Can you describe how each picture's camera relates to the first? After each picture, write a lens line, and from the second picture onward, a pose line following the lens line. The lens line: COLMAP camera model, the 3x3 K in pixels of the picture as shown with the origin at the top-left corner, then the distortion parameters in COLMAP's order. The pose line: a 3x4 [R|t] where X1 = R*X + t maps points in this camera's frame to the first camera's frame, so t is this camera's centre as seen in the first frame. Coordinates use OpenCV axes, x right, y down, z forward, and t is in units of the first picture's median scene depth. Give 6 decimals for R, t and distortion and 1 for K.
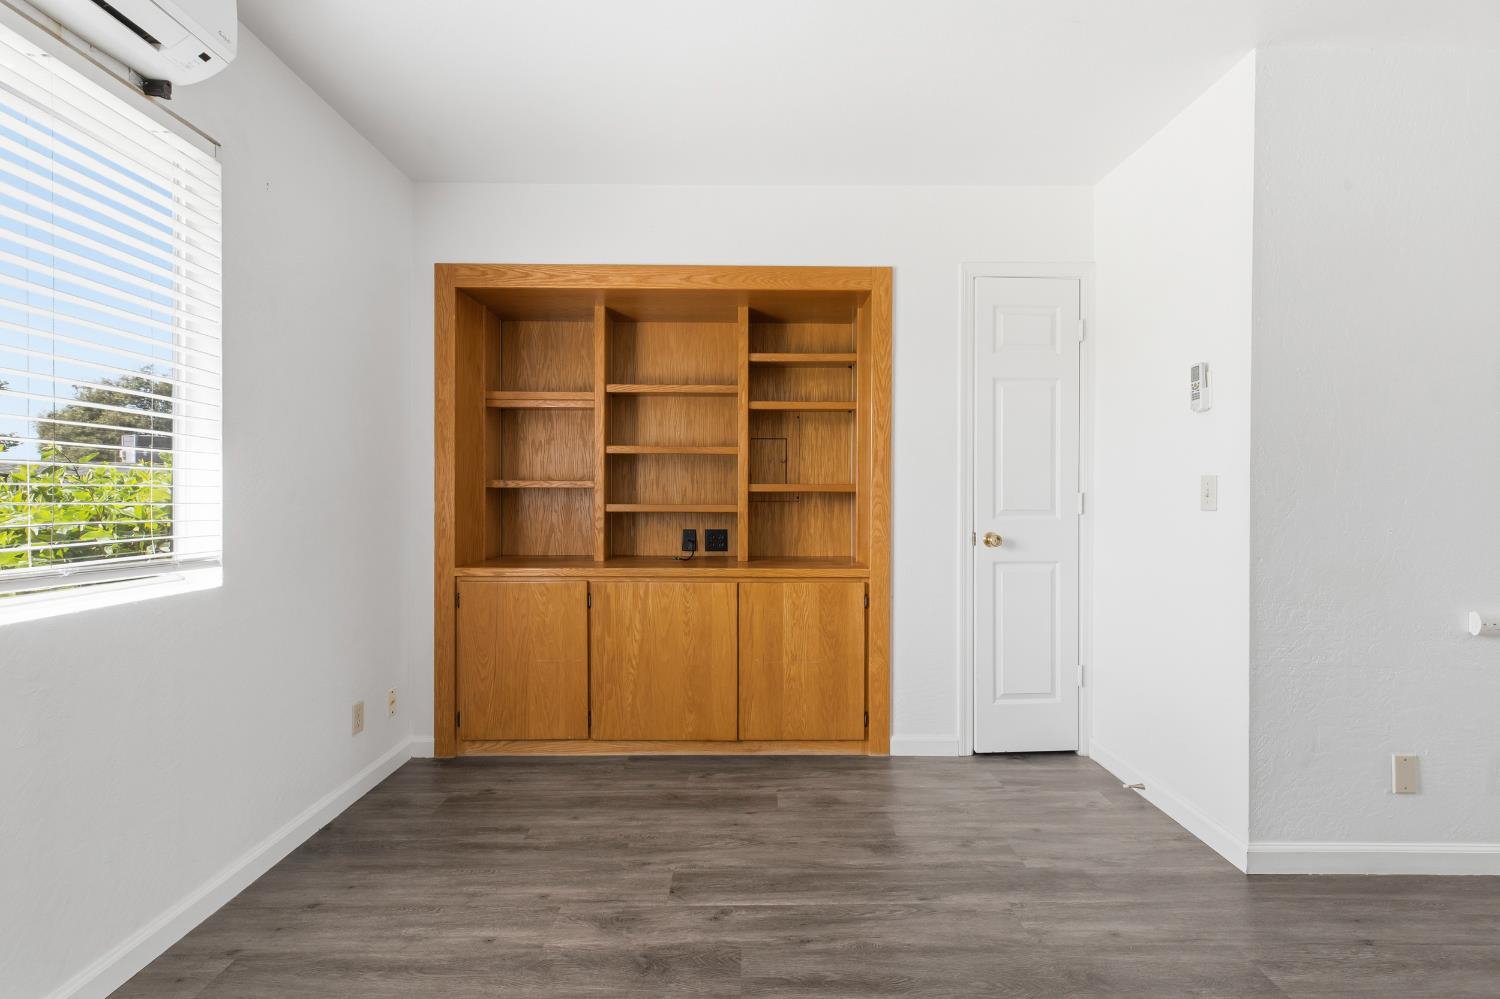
lens RADIAL K [[733.1, 0, 748.7], [0, 733.1, 495.8], [0, 0, 1]] dist [0.022056, -0.000105]
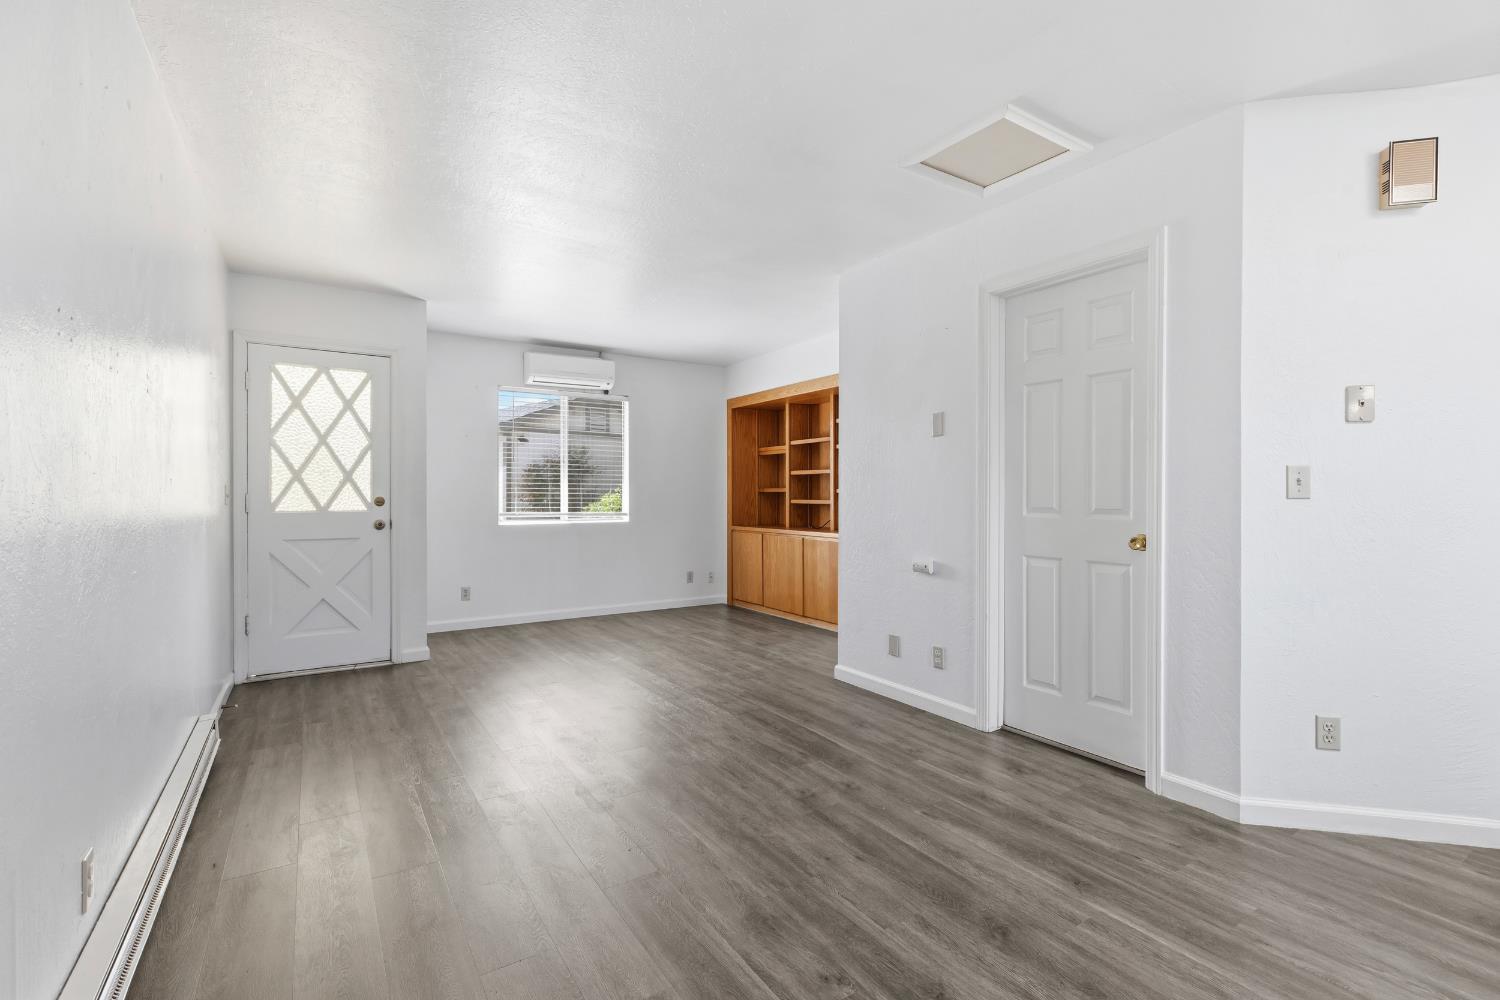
lens RADIAL K [[687.5, 0, 747.6], [0, 687.5, 497.5], [0, 0, 1]] dist [0.000862, 0.000402]
pose [[0.529054, -0.002023, -0.848586, 1.520128], [-0.002370, 0.999990, -0.003862, 0.014902], [0.848585, 0.004054, 0.529044, -0.136942]]
